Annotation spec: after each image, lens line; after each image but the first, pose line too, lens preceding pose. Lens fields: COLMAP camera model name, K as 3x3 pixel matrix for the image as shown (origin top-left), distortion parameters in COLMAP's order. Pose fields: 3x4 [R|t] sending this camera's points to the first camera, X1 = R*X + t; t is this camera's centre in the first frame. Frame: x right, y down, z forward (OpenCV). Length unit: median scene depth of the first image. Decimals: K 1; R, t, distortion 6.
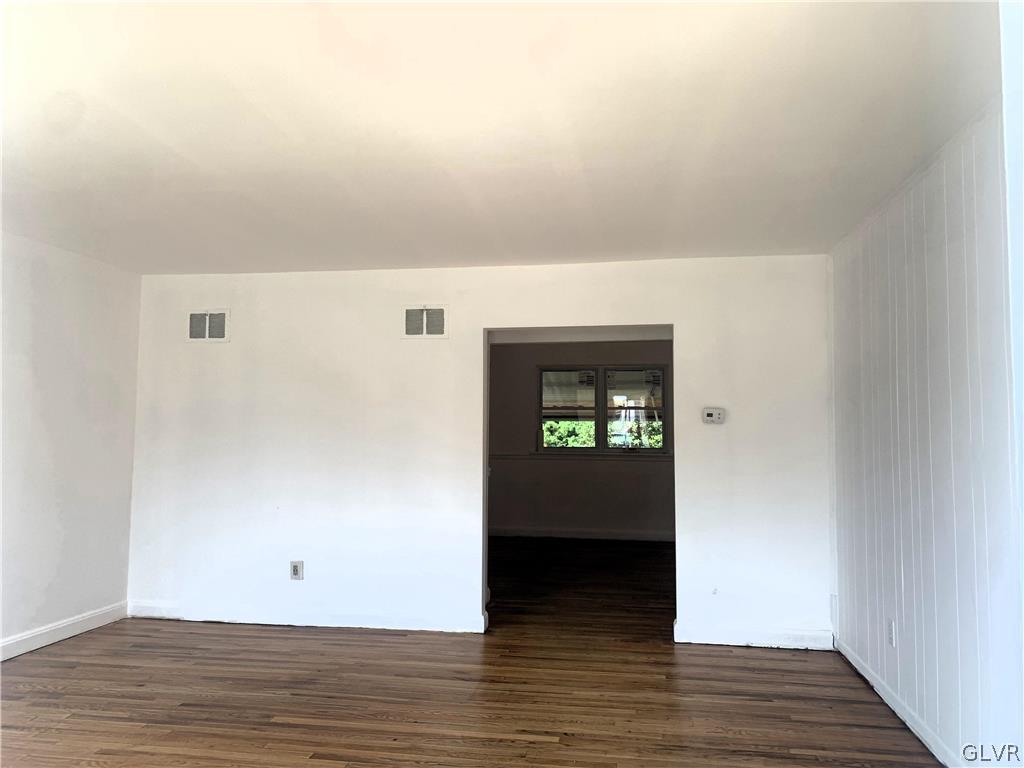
lens RADIAL K [[787.7, 0, 505.0], [0, 787.7, 379.0], [0, 0, 1]] dist [0.012431, -0.001288]
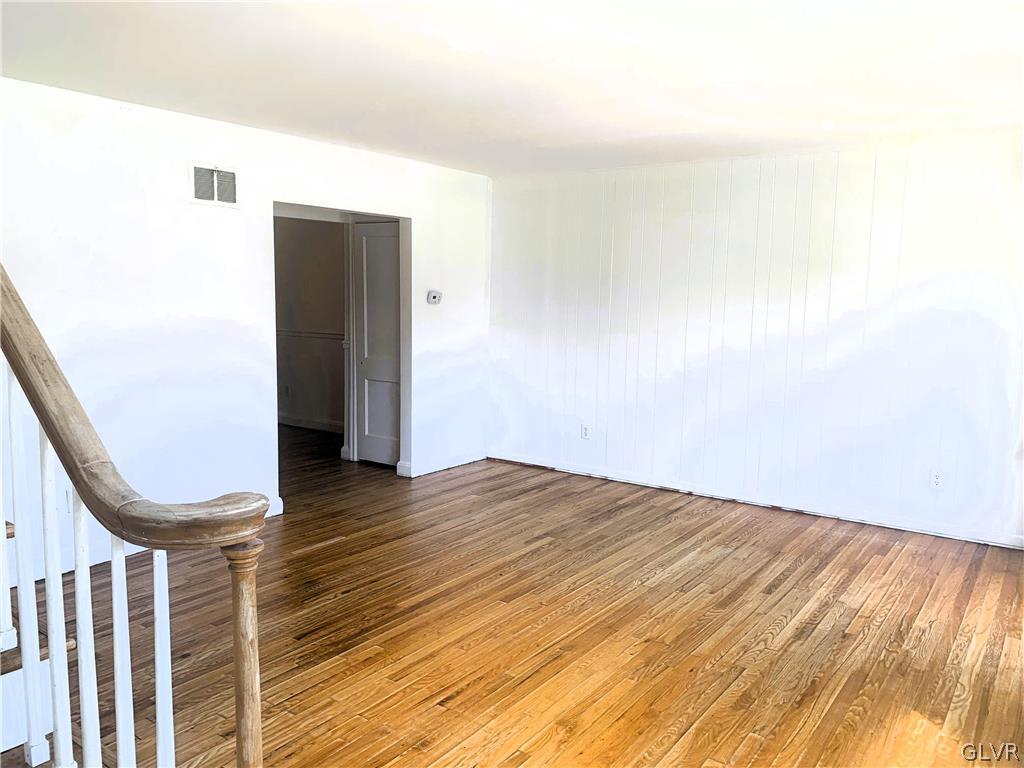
lens RADIAL K [[787.7, 0, 502.2], [0, 787.7, 383.0], [0, 0, 1]] dist [0.012431, -0.001288]
pose [[0.440706, -0.100836, 0.891970, -0.784002], [-0.068147, 0.987045, 0.145255, -0.006807], [-0.895061, -0.124800, 0.428125, 0.340309]]
